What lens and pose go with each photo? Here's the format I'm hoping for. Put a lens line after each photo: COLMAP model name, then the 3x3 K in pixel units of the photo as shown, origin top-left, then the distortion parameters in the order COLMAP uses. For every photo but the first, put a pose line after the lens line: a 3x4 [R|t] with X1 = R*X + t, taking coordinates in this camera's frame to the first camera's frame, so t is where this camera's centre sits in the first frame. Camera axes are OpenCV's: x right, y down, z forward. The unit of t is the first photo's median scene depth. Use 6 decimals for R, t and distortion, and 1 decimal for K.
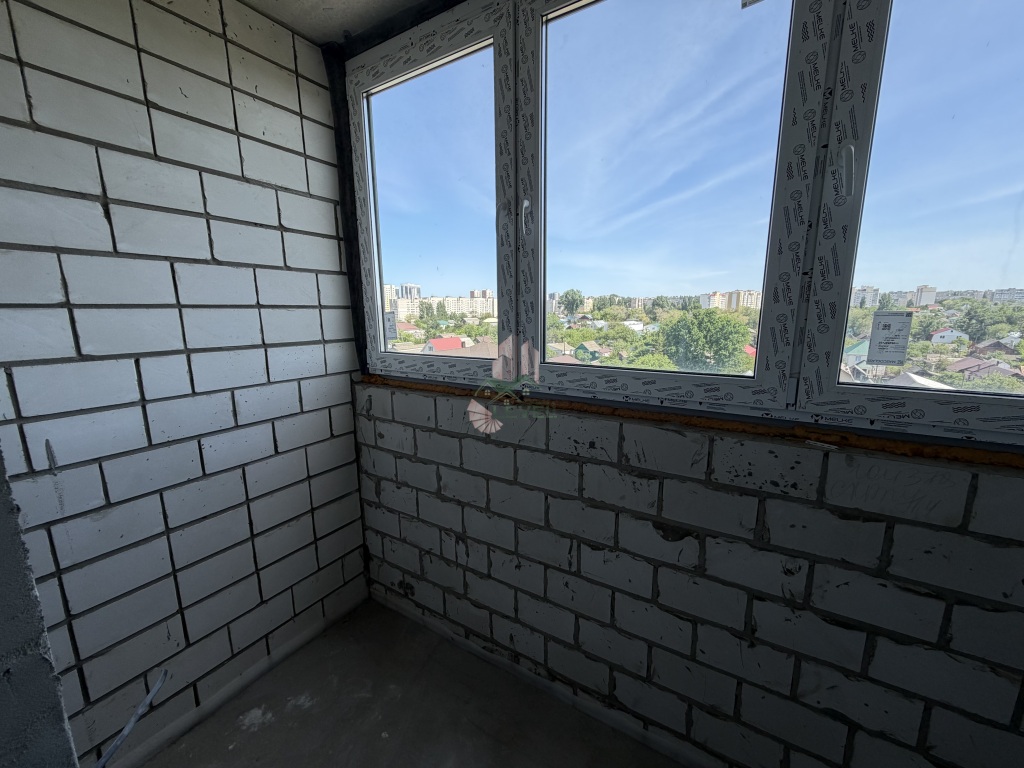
lens RADIAL K [[410.8, 0, 504.3], [0, 410.8, 387.1], [0, 0, 1]] dist [0.001796, -0.000268]
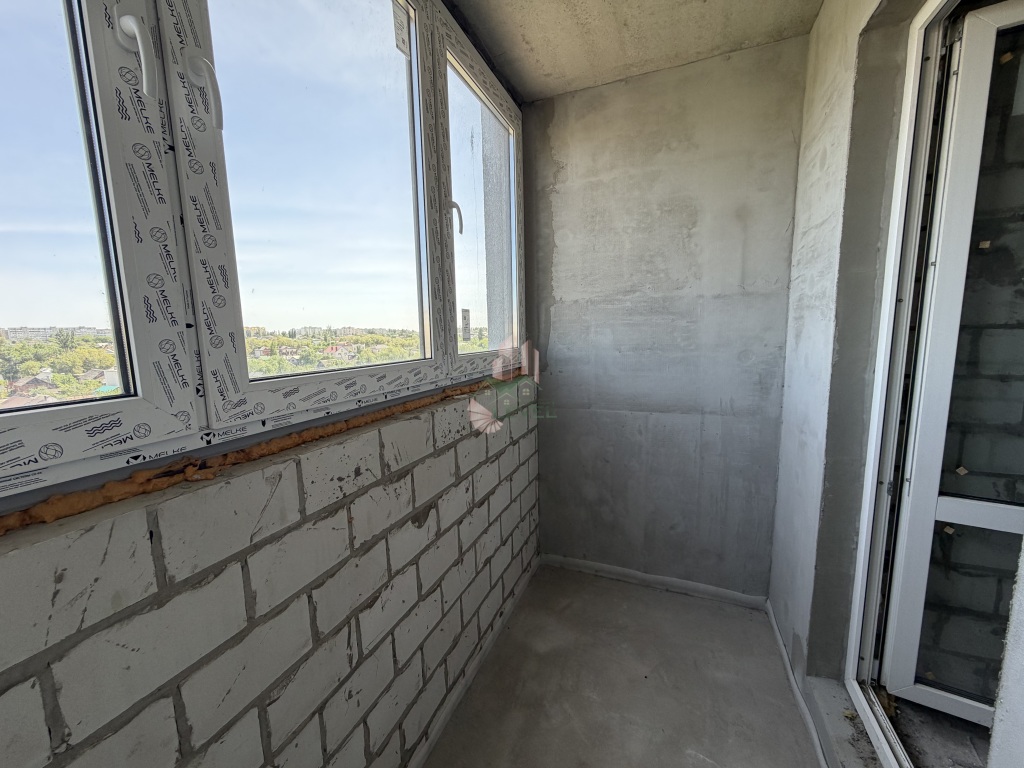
lens RADIAL K [[410.8, 0, 510.8], [0, 410.8, 388.1], [0, 0, 1]] dist [0.001796, -0.000268]
pose [[-0.182758, -0.121937, 0.975567, -0.573462], [0.209784, 0.964590, 0.159865, -0.071757], [-0.960516, 0.233875, -0.150706, 0.835510]]
